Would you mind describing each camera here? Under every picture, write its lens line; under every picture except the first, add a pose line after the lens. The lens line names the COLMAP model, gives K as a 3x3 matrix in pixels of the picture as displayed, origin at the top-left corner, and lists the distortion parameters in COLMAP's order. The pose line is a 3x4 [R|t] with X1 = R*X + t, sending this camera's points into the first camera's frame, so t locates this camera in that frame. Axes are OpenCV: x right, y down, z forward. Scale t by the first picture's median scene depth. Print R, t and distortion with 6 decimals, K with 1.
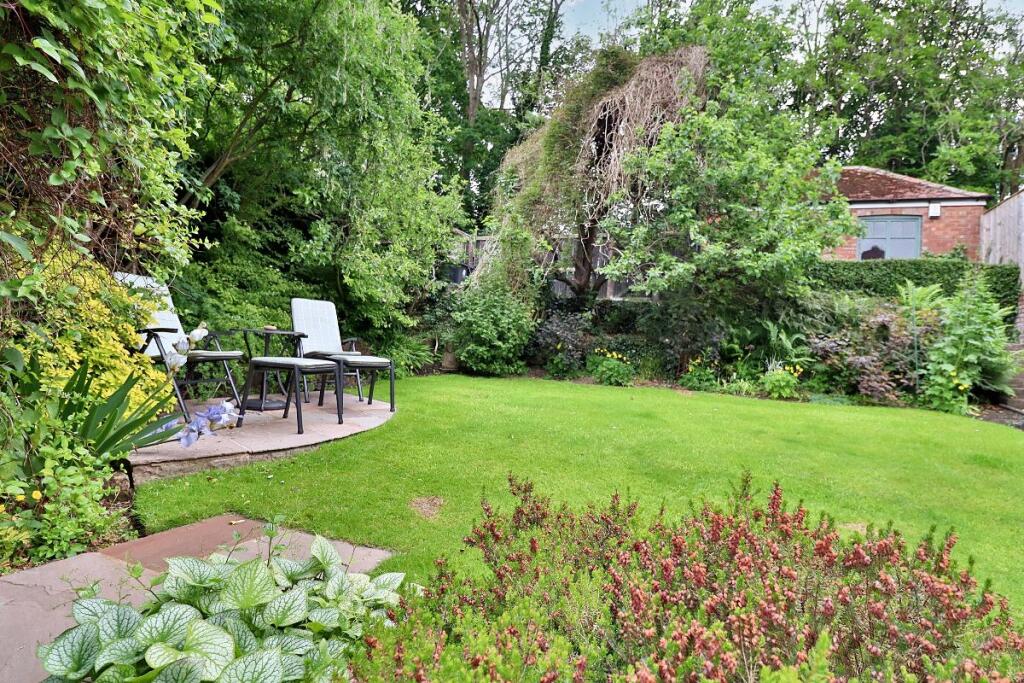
lens RADIAL K [[538.6, 0, 509.9], [0, 538.6, 338.0], [0, 0, 1]] dist [-0.002565, -0.000981]
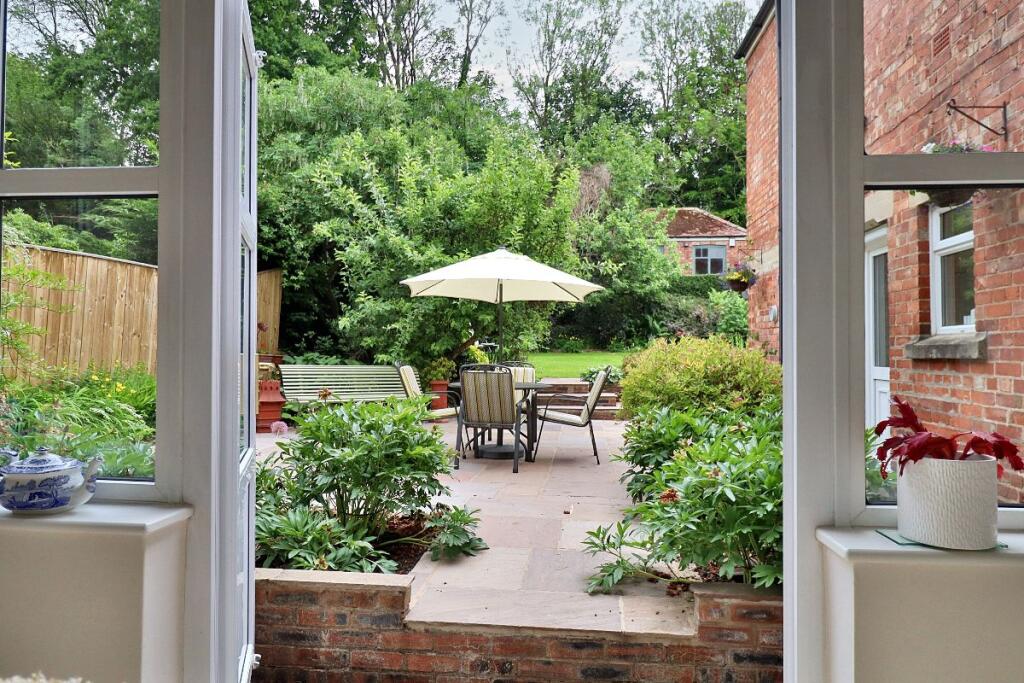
lens RADIAL K [[611.0, 0, 510.8], [0, 611.0, 342.0], [0, 0, 1]] dist [0.001660, 0.000435]
pose [[0.970047, -0.065934, 0.233800, -0.521087], [0.058322, 0.997523, 0.039334, -0.050830], [-0.235814, -0.024520, 0.971489, -1.028111]]
